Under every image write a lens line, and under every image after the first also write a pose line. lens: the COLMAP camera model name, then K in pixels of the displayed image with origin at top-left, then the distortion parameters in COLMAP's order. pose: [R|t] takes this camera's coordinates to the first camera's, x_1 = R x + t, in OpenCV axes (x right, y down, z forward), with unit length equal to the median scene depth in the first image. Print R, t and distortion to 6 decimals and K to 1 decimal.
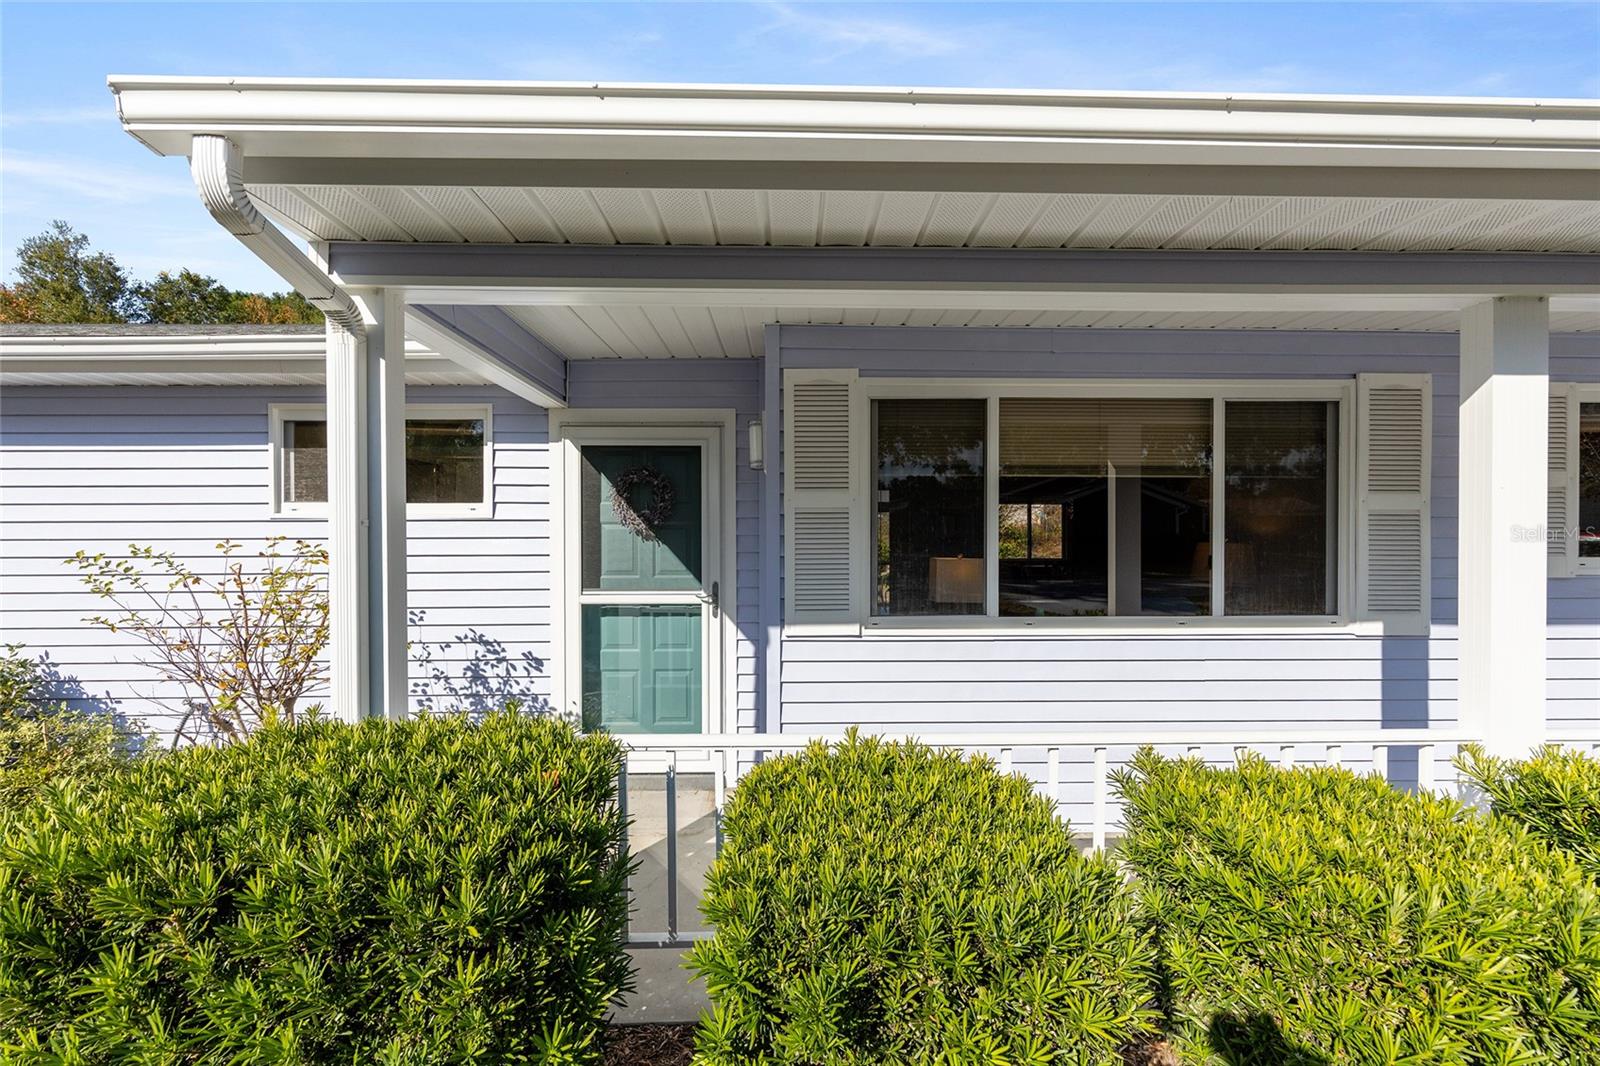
lens RADIAL K [[641.3, 0, 800.0], [0, 641.3, 533.0], [0, 0, 1]] dist [0.000297, 0.000201]
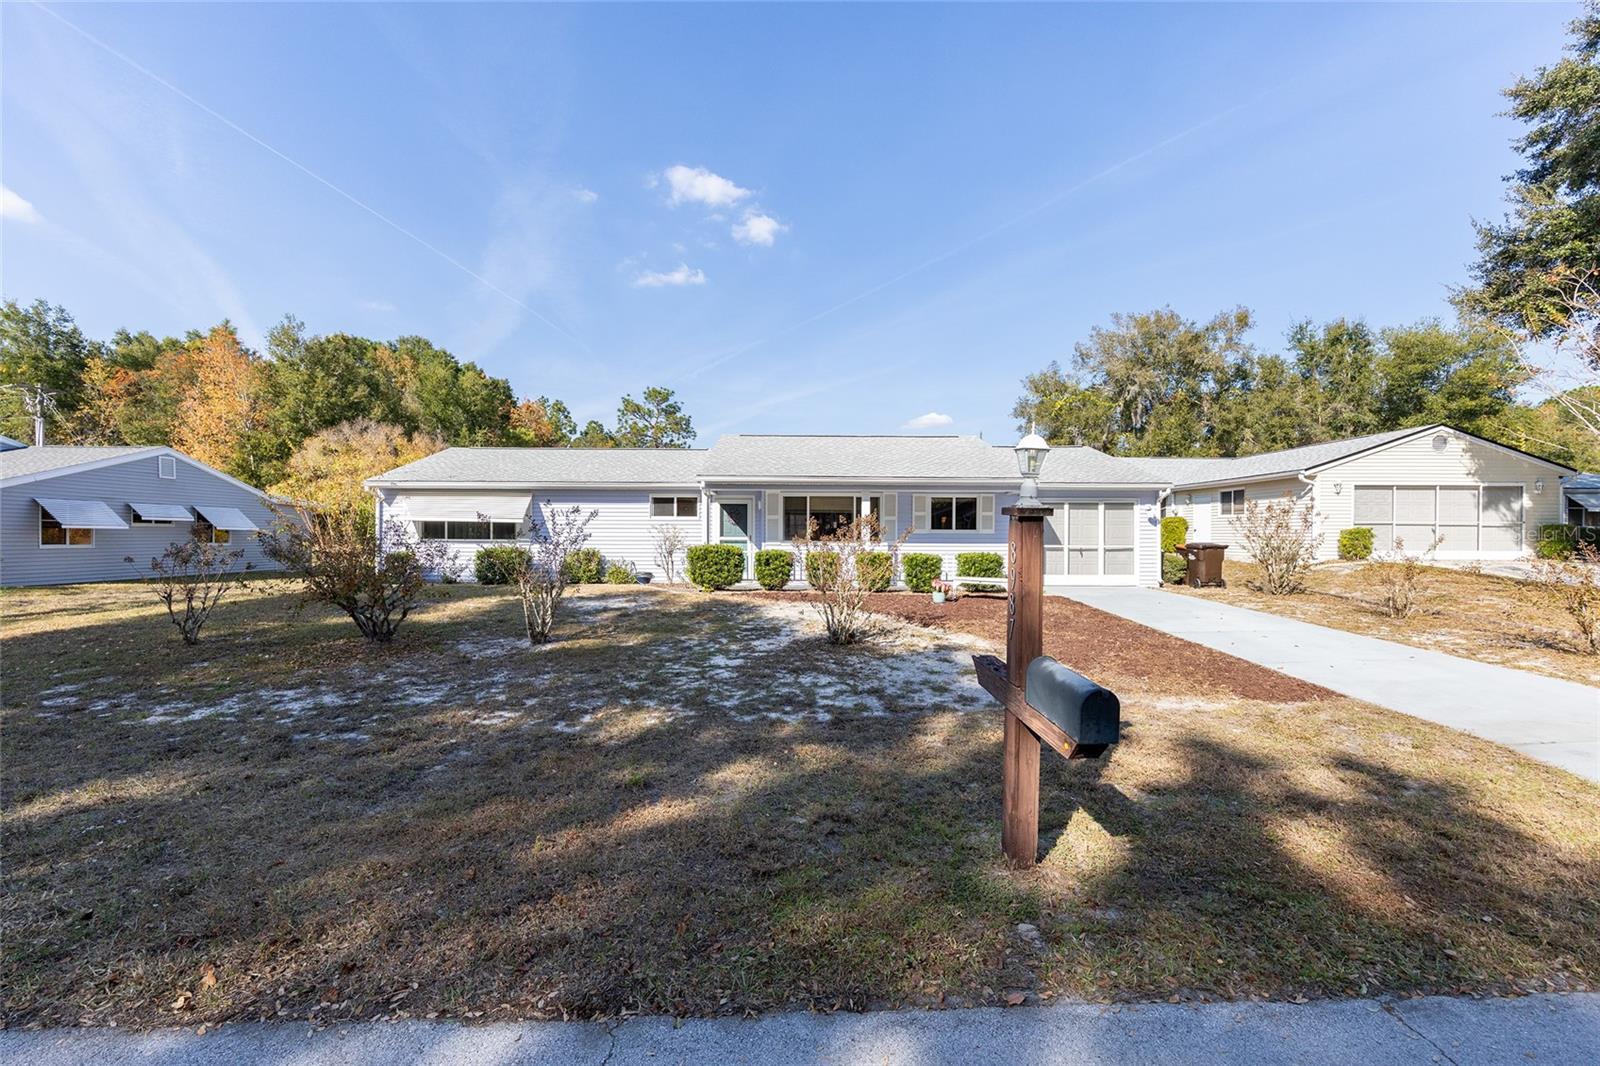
lens RADIAL K [[641.3, 0, 800.0], [0, 641.3, 533.0], [0, 0, 1]] dist [0.000297, 0.000201]
pose [[0.999593, 0.006960, -0.027675, 0.328022], [-0.007207, 0.999935, -0.008825, 0.097816], [0.027612, 0.009021, 0.999578, -3.385706]]
